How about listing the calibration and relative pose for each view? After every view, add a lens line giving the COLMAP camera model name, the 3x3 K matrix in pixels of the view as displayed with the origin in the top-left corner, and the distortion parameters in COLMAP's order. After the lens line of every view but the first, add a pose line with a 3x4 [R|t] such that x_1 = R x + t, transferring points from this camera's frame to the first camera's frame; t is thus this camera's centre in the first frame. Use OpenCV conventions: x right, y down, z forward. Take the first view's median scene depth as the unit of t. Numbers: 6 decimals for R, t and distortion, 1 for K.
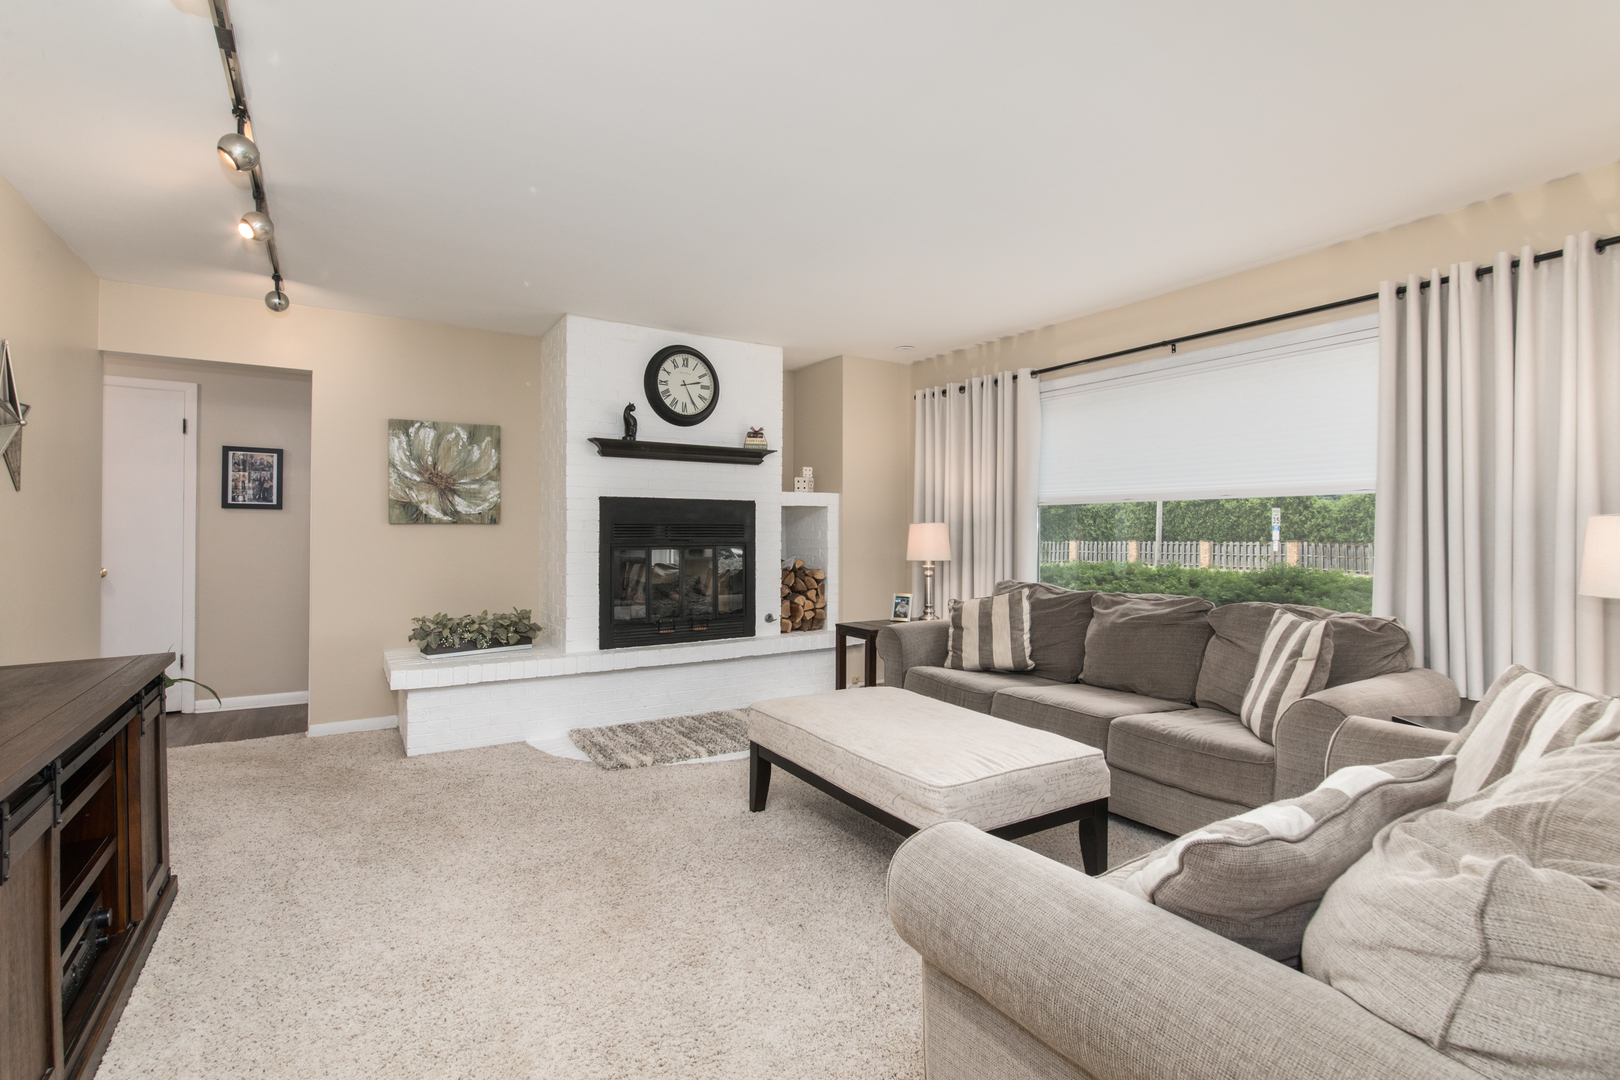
lens RADIAL K [[756.2, 0, 815.3], [0, 756.2, 529.7], [0, 0, 1]] dist [-0.001668, 0.000128]
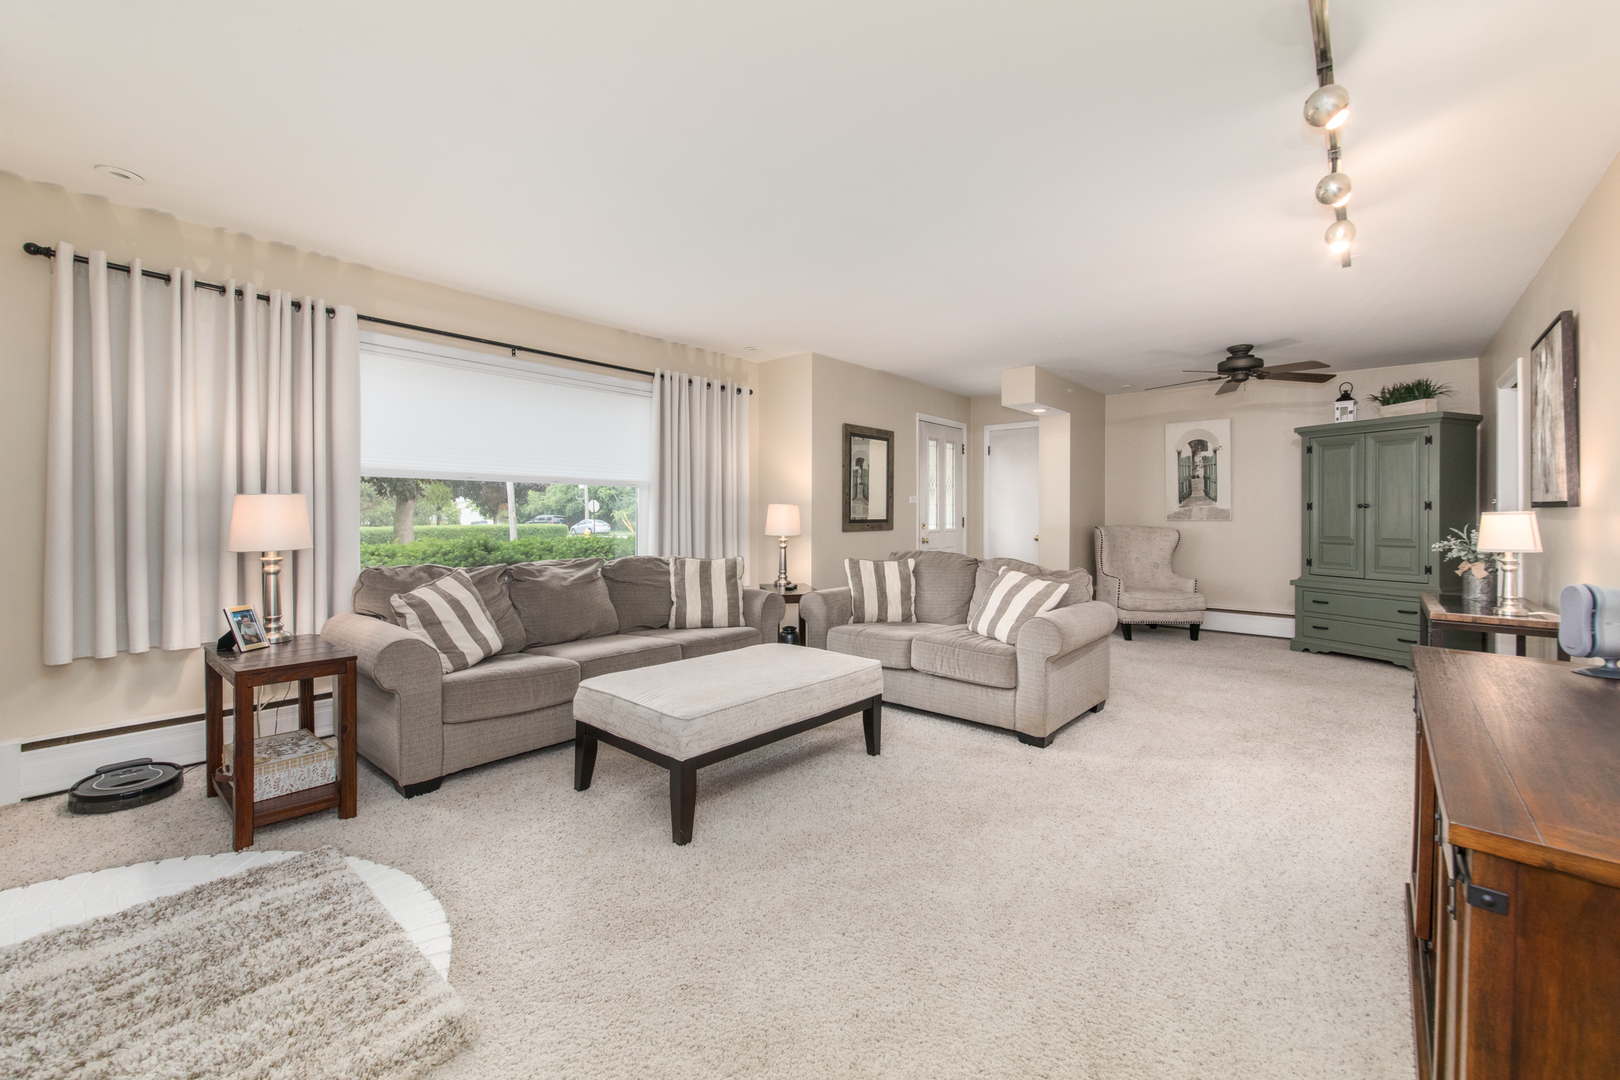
lens RADIAL K [[644.3, 0, 814.2], [0, 644.3, 525.2], [0, 0, 1]] dist [0.002976, 0.000094]
pose [[-0.296697, -0.010349, 0.954916, -0.541990], [0.008707, 0.999870, 0.013541, 0.016432], [-0.954932, 0.012332, -0.296568, 0.738954]]
